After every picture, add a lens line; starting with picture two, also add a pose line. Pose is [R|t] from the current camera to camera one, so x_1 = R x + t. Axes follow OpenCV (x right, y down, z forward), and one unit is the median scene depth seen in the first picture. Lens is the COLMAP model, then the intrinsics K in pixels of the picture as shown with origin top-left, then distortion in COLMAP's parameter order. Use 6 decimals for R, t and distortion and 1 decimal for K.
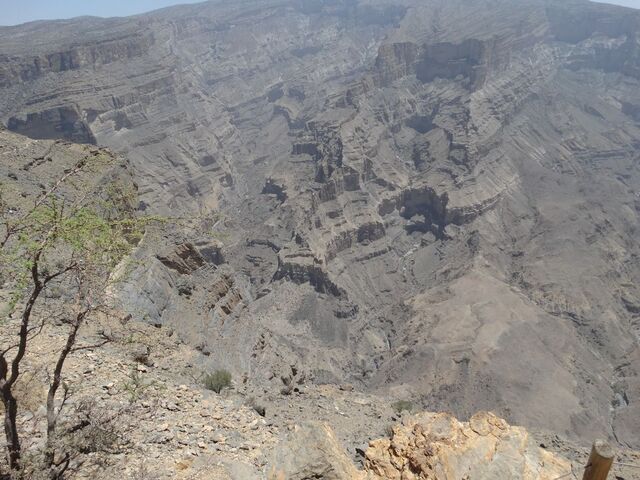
lens RADIAL K [[450.4, 0, 321.9], [0, 450.4, 241.9], [0, 0, 1]] dist [-0.009305, -0.000784]
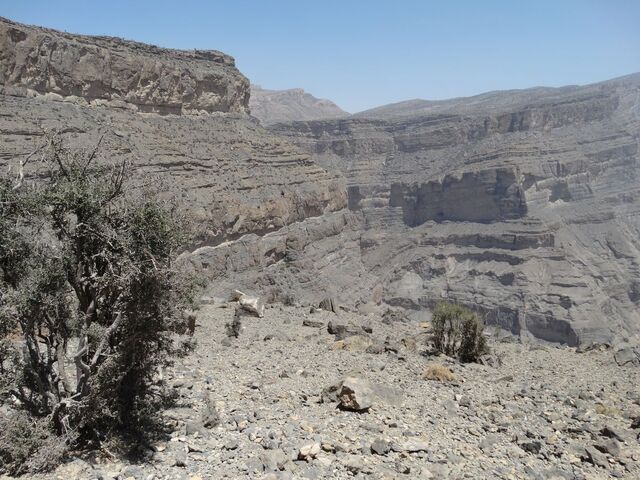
lens RADIAL K [[453.9, 0, 321.6], [0, 453.9, 241.8], [0, 0, 1]] dist [-0.005742, -0.000769]
pose [[0.658195, 0.190289, -0.728402, -0.108716], [-0.298996, 0.954025, -0.020946, -0.031141], [0.690928, 0.231575, 0.684829, 0.144109]]
